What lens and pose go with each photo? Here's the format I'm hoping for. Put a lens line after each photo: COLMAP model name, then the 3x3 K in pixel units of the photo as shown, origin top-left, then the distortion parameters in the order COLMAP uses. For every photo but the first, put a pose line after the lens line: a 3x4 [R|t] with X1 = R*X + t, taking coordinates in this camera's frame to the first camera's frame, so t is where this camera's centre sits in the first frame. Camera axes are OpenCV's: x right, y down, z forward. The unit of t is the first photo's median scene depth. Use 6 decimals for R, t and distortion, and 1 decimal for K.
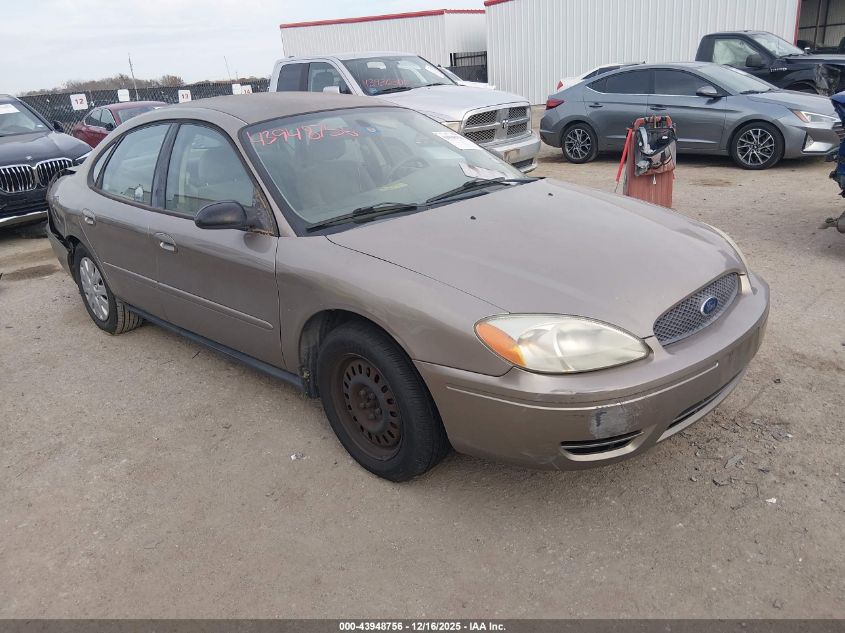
lens RADIAL K [[647.6, 0, 422.5], [0, 647.6, 316.5], [0, 0, 1]] dist [0.059530, -0.116699]
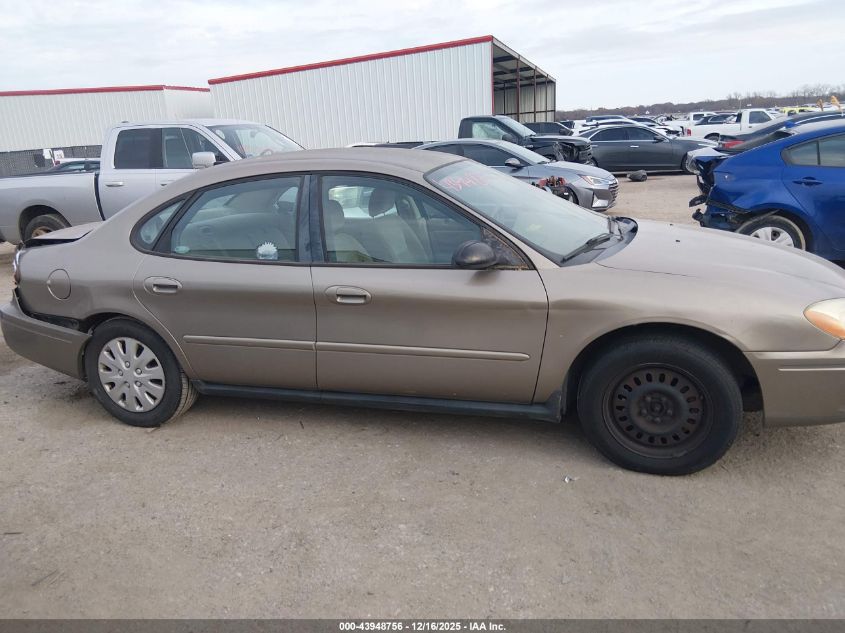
lens RADIAL K [[641.2, 0, 422.5], [0, 641.2, 316.5], [0, 0, 1]] dist [0.079303, -0.001872]
pose [[0.896867, -0.100411, 0.430753, -0.500293], [0.148007, 0.985878, -0.078351, 0.004340], [-0.416802, 0.134025, 0.899062, 0.084920]]
